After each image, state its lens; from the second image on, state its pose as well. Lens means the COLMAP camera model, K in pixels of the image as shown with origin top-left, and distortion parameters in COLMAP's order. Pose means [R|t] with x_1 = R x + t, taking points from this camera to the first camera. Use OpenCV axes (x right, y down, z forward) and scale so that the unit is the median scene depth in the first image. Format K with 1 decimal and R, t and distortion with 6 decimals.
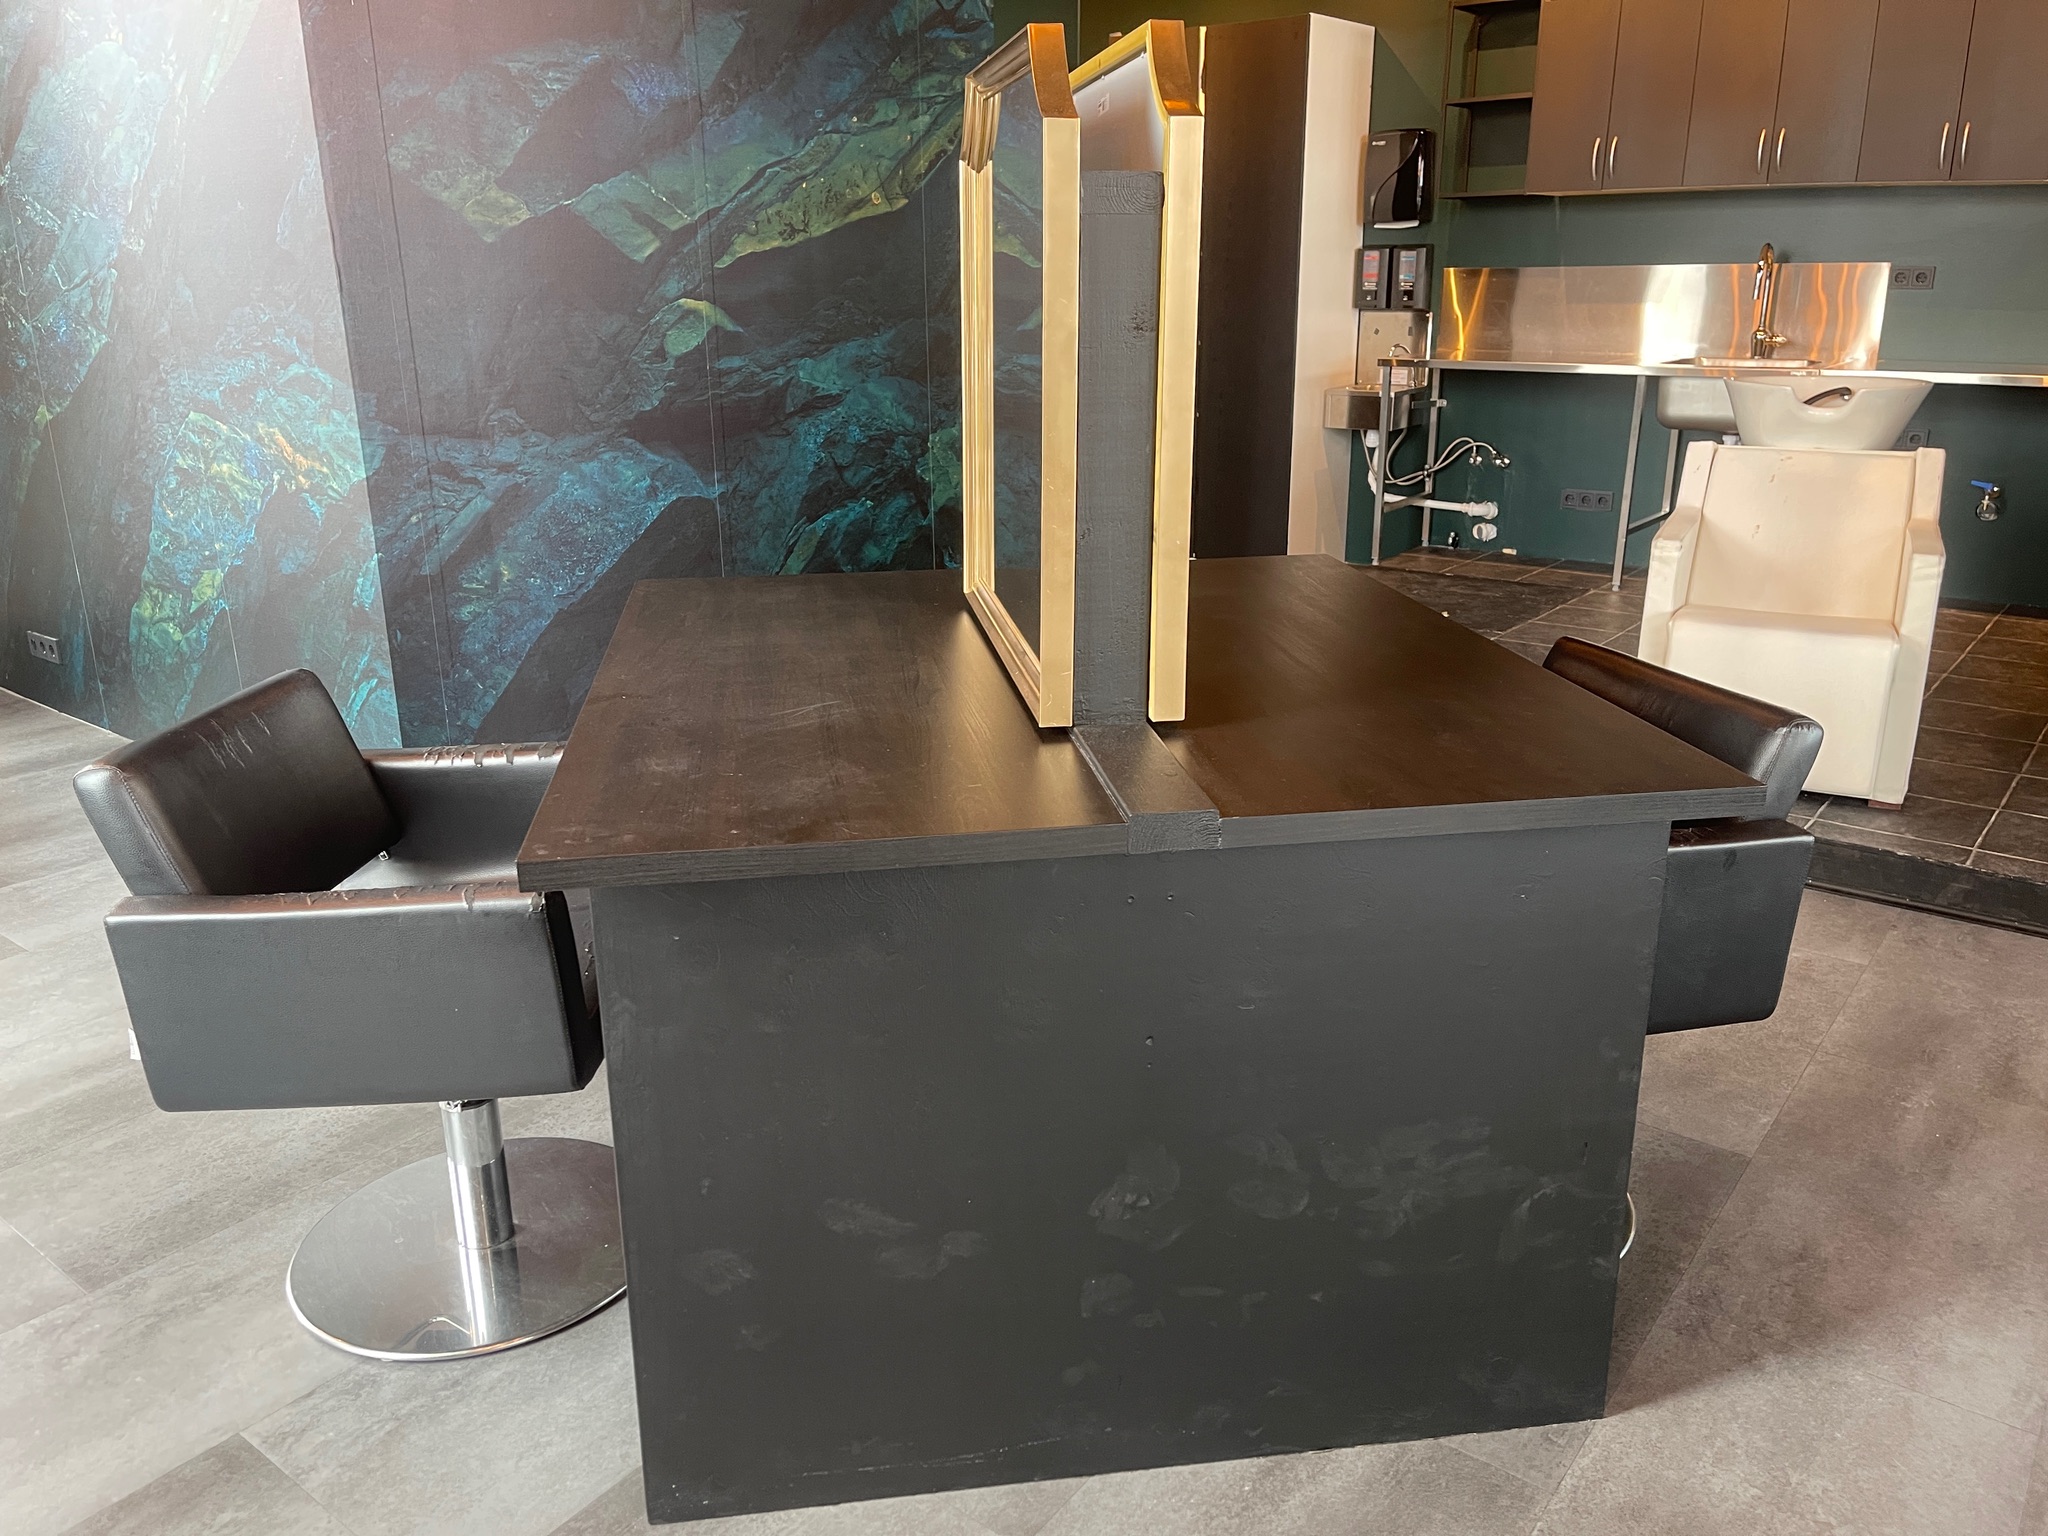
lens RADIAL K [[1567.5, 0, 1018.8], [0, 1567.5, 751.2], [0, 0, 1]] dist [0.055974, -0.058765]
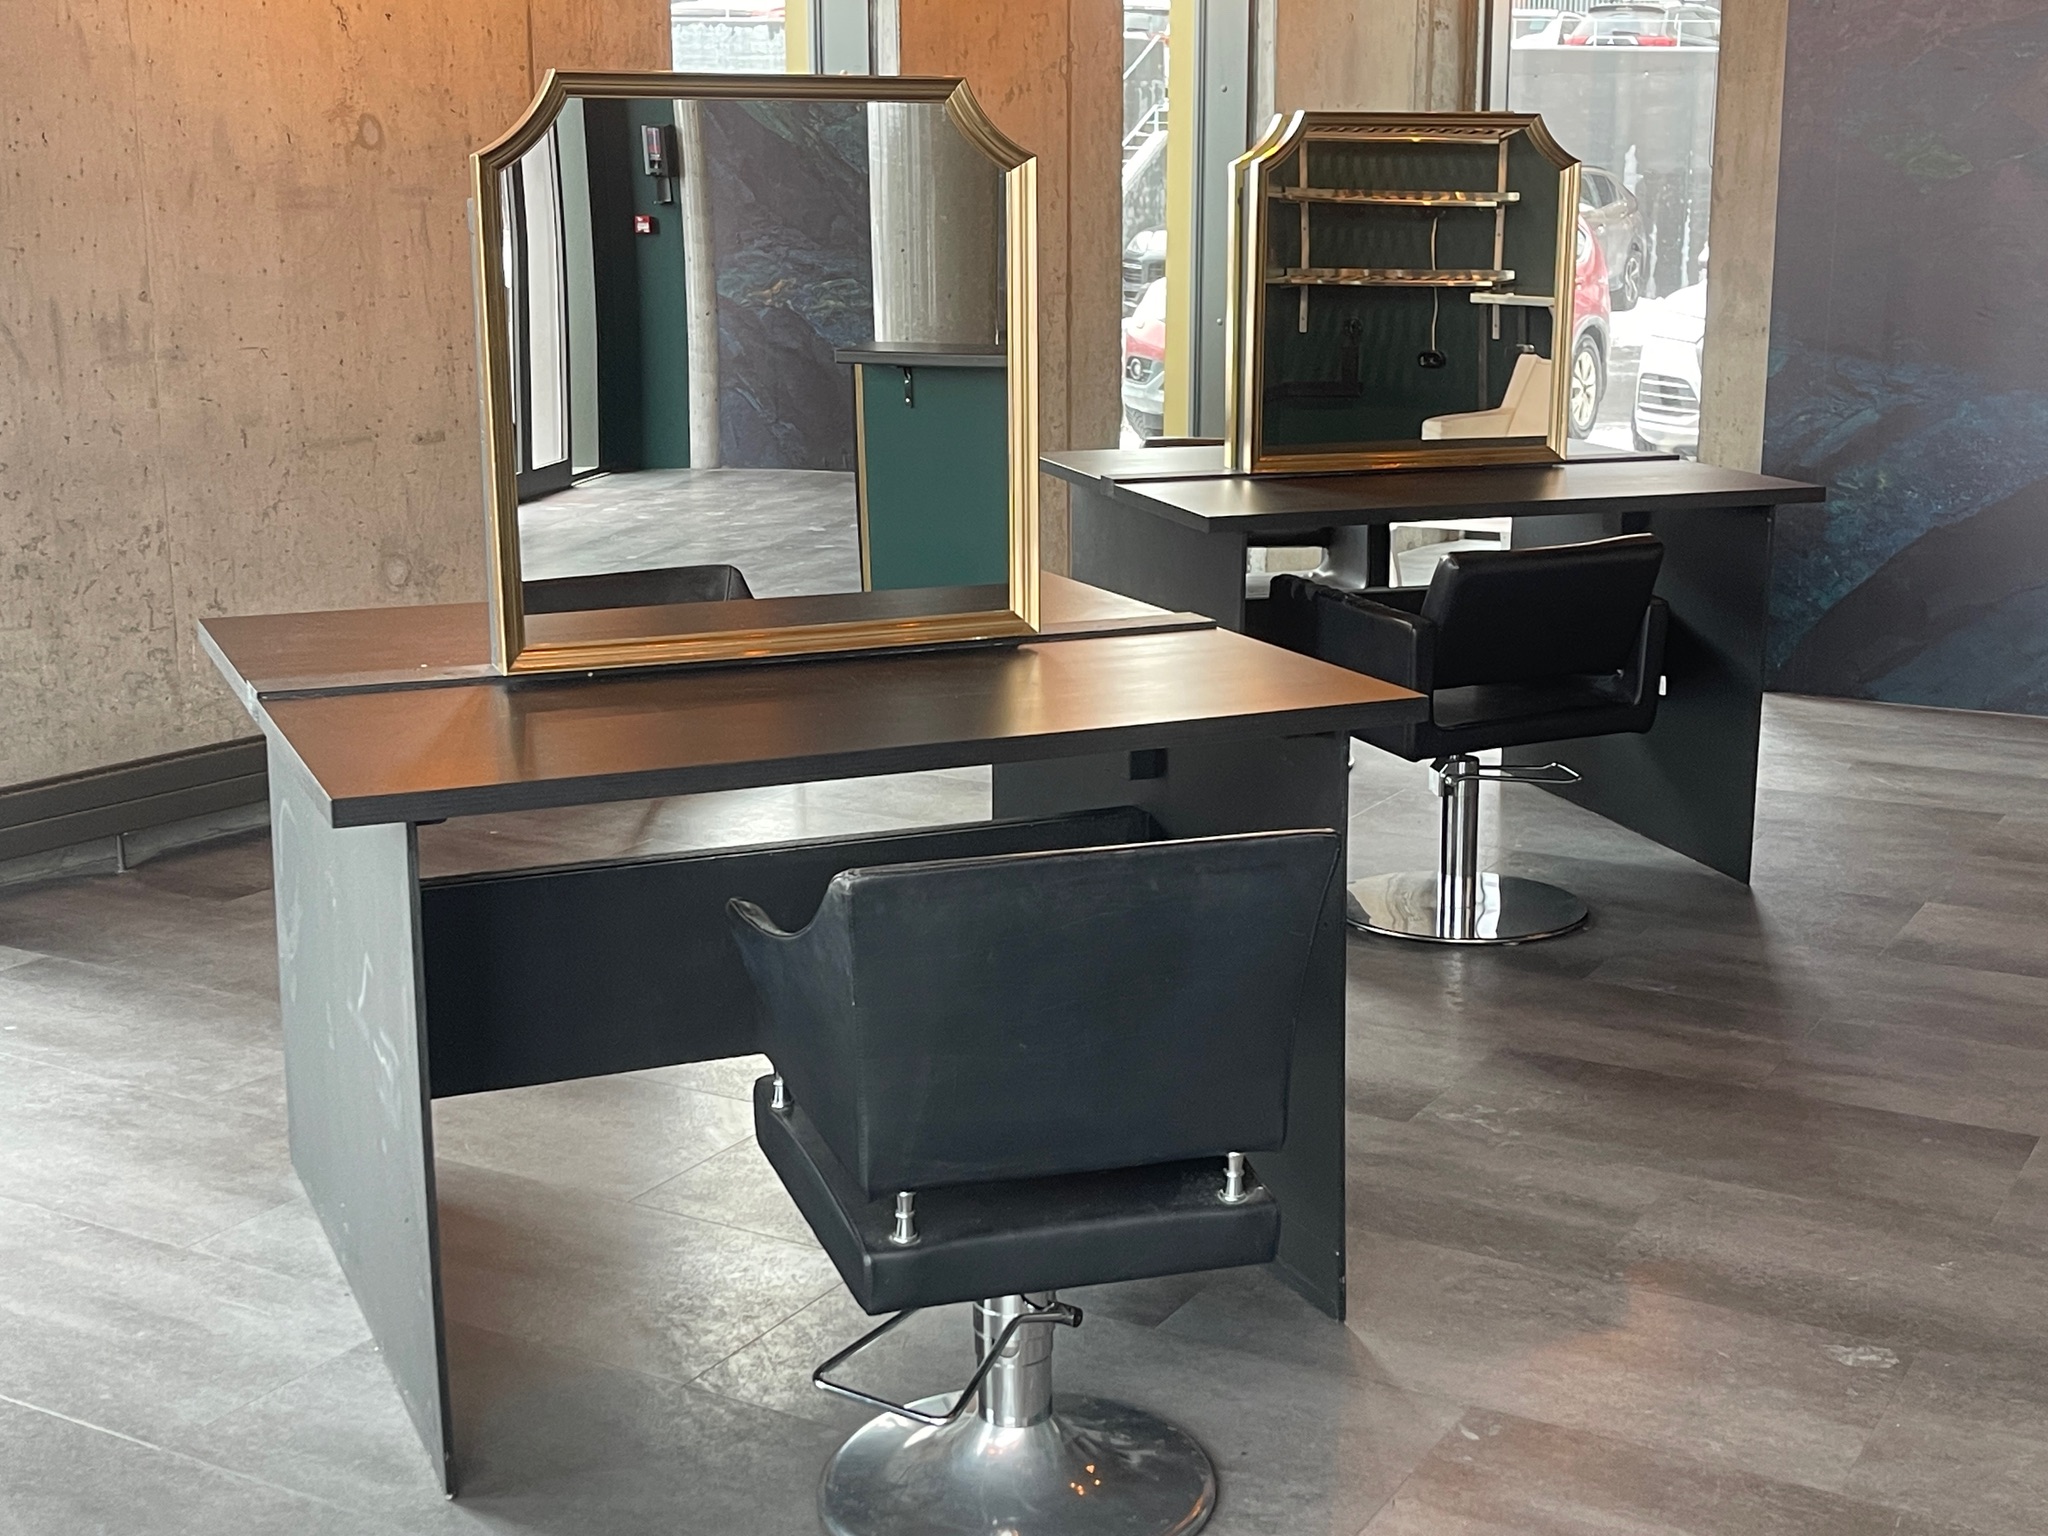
lens RADIAL K [[2624.9, 0, 1020.5], [0, 2624.9, 774.4], [0, 0, 1]] dist [0.002704, 0.000000]
pose [[0.132822, 0.227096, -0.964772, 1.453816], [-0.291692, 0.939245, 0.180930, -0.077206], [0.947246, 0.257385, 0.190994, 0.122258]]
